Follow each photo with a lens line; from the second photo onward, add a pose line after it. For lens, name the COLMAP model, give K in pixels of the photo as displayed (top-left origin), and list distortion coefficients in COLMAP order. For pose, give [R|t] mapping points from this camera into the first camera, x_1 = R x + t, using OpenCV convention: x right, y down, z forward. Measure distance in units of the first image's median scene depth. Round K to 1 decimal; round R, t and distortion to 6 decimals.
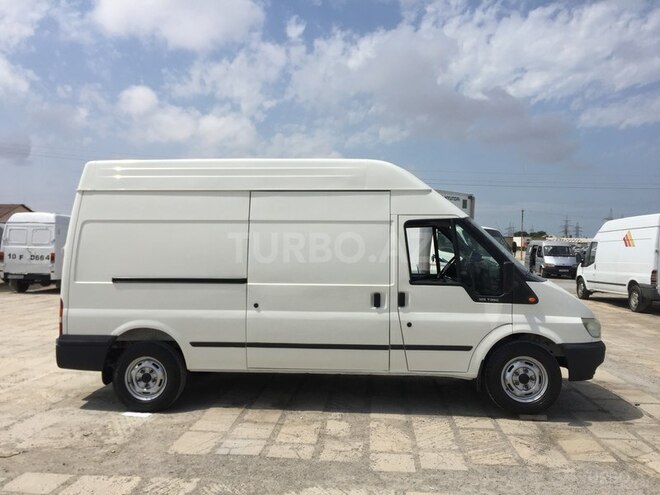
lens RADIAL K [[556.4, 0, 350.8], [0, 556.4, 249.1], [0, 0, 1]] dist [0.003328, -0.001847]
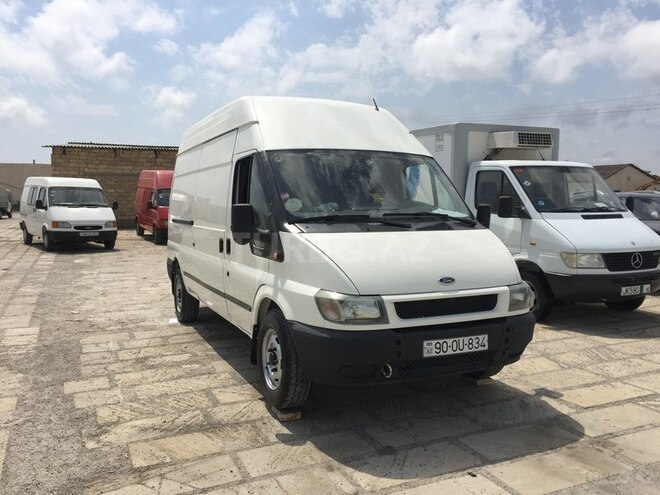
lens RADIAL K [[560.7, 0, 330.0], [0, 560.7, 247.5], [0, 0, 1]] dist [0.019127, -0.007977]
pose [[0.494065, 0.057244, -0.867539, 1.107877], [0.006998, 0.997536, 0.069807, 0.032218], [0.869397, -0.040561, 0.492447, 0.769171]]
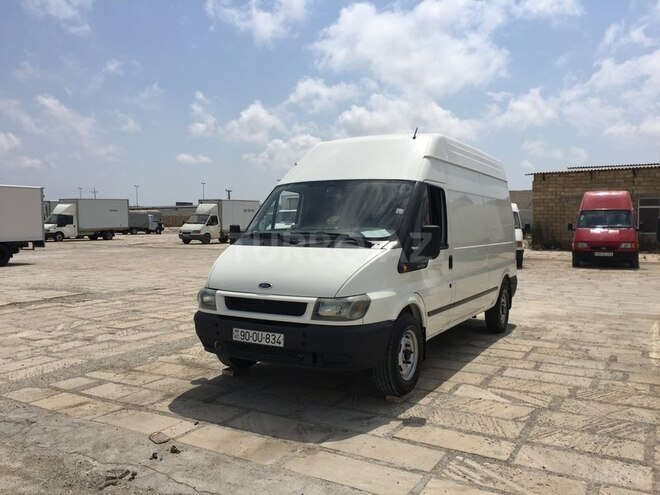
lens RADIAL K [[556.4, 0, 350.8], [0, 556.4, 249.1], [0, 0, 1]] dist [0.003328, -0.001847]
pose [[-0.403630, 0.029012, -0.914462, 1.337472], [-0.000020, 0.999497, 0.031719, 0.038883], [0.914922, 0.012821, -0.403427, 1.809391]]
